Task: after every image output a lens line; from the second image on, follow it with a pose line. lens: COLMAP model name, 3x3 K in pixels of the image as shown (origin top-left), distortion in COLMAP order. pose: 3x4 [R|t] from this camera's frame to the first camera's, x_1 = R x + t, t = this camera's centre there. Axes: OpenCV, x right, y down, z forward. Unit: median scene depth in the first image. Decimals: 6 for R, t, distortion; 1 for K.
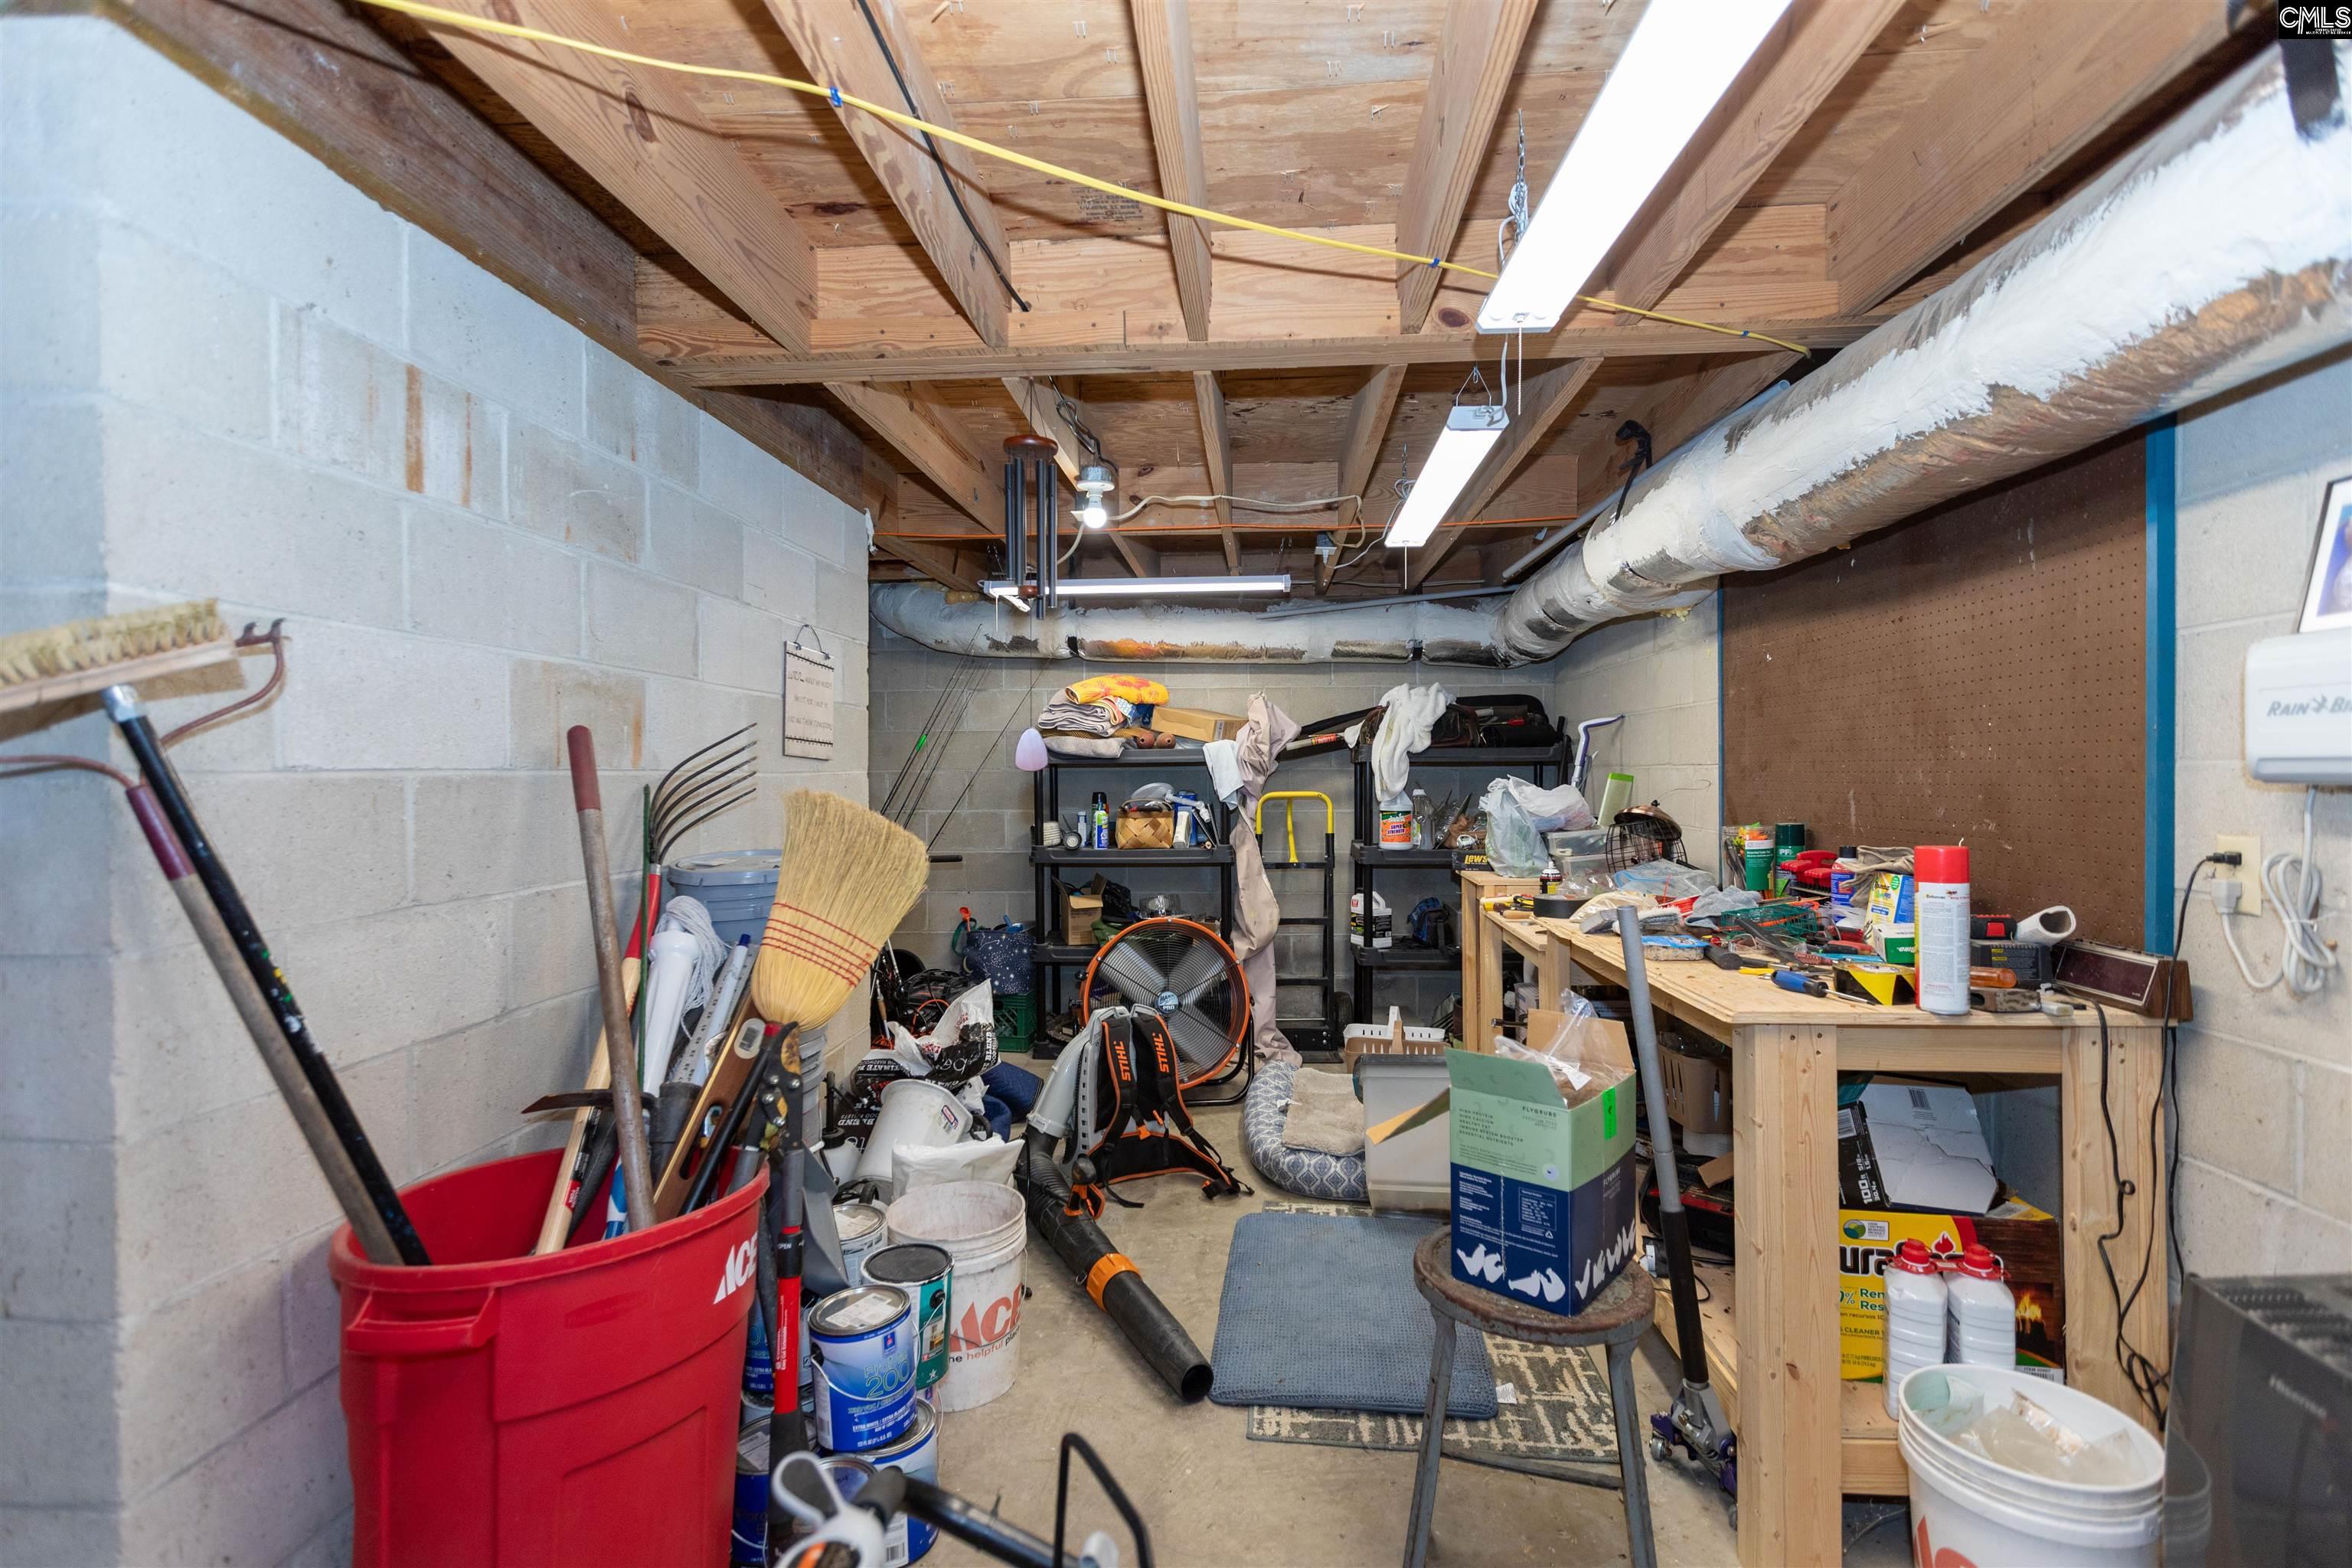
lens RADIAL K [[1046.4, 0, 1176.0], [0, 1046.4, 784.0], [0, 0, 1]] dist [-0.000802, 0.000029]
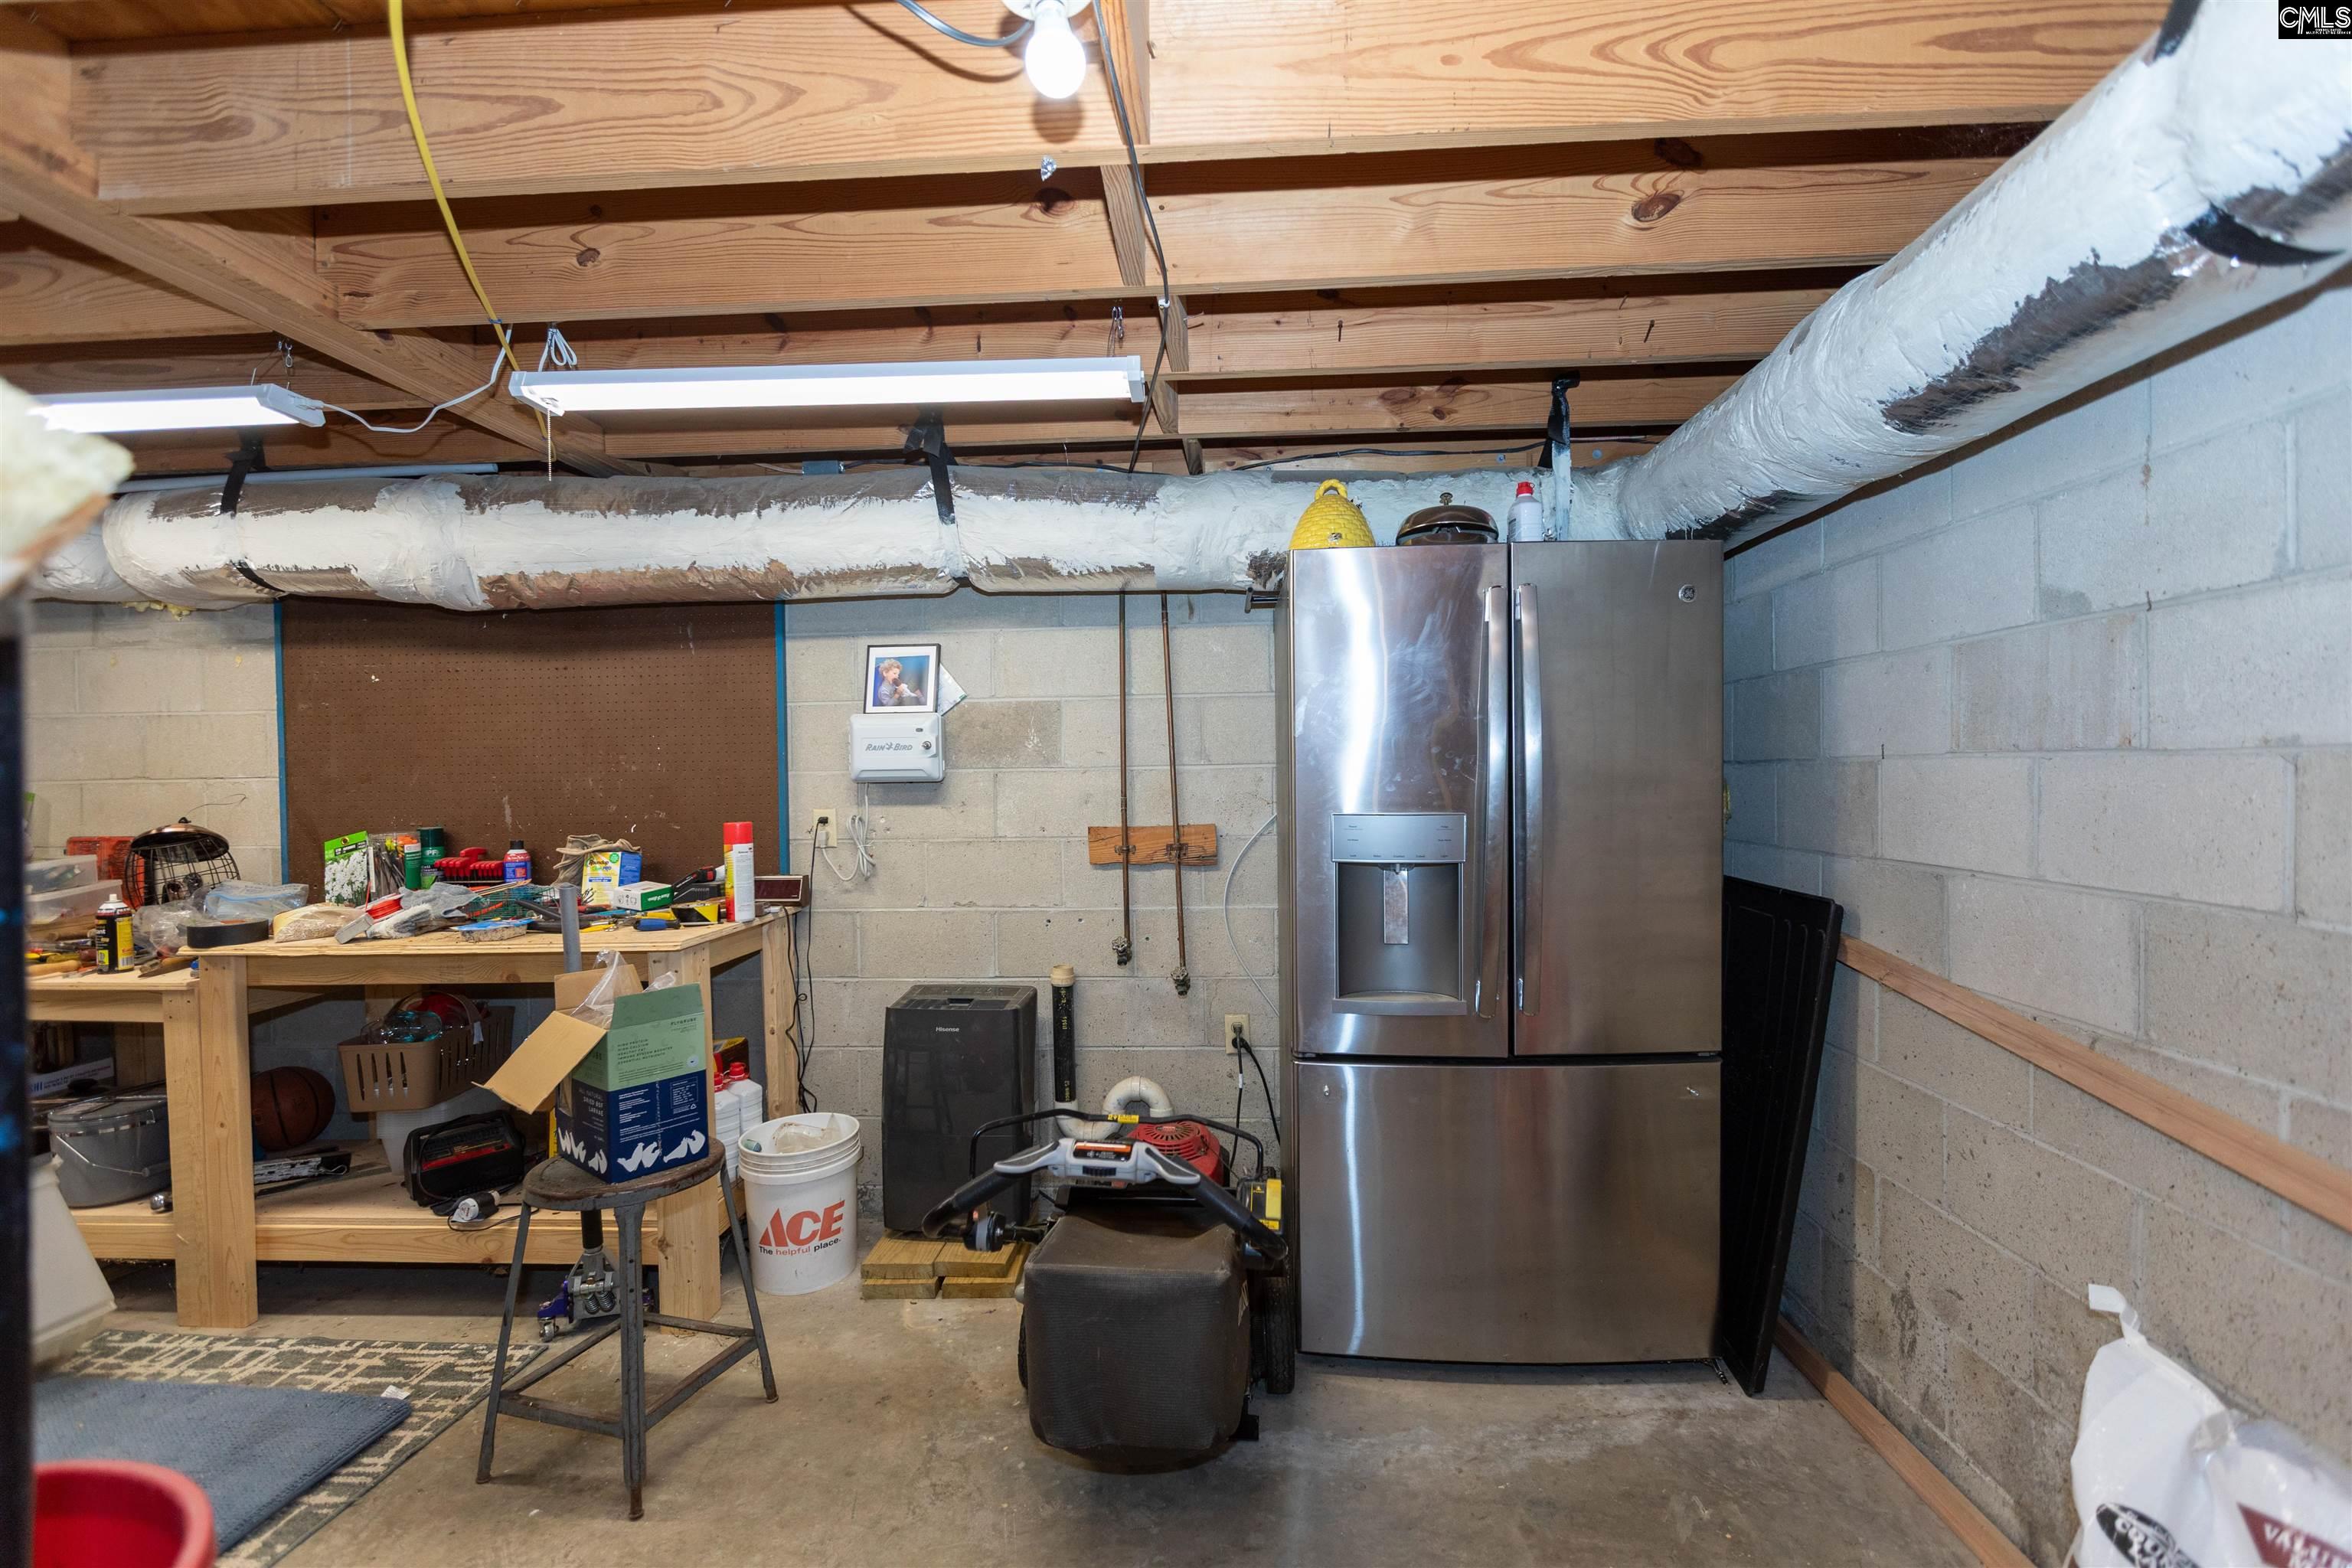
lens RADIAL K [[1046.4, 0, 1176.0], [0, 1046.4, 784.0], [0, 0, 1]] dist [-0.000802, 0.000029]
pose [[-0.013176, -0.004888, 0.999901, -0.937189], [0.024868, 0.999677, 0.005214, 0.006972], [-0.999604, 0.024934, -0.013050, 0.322281]]
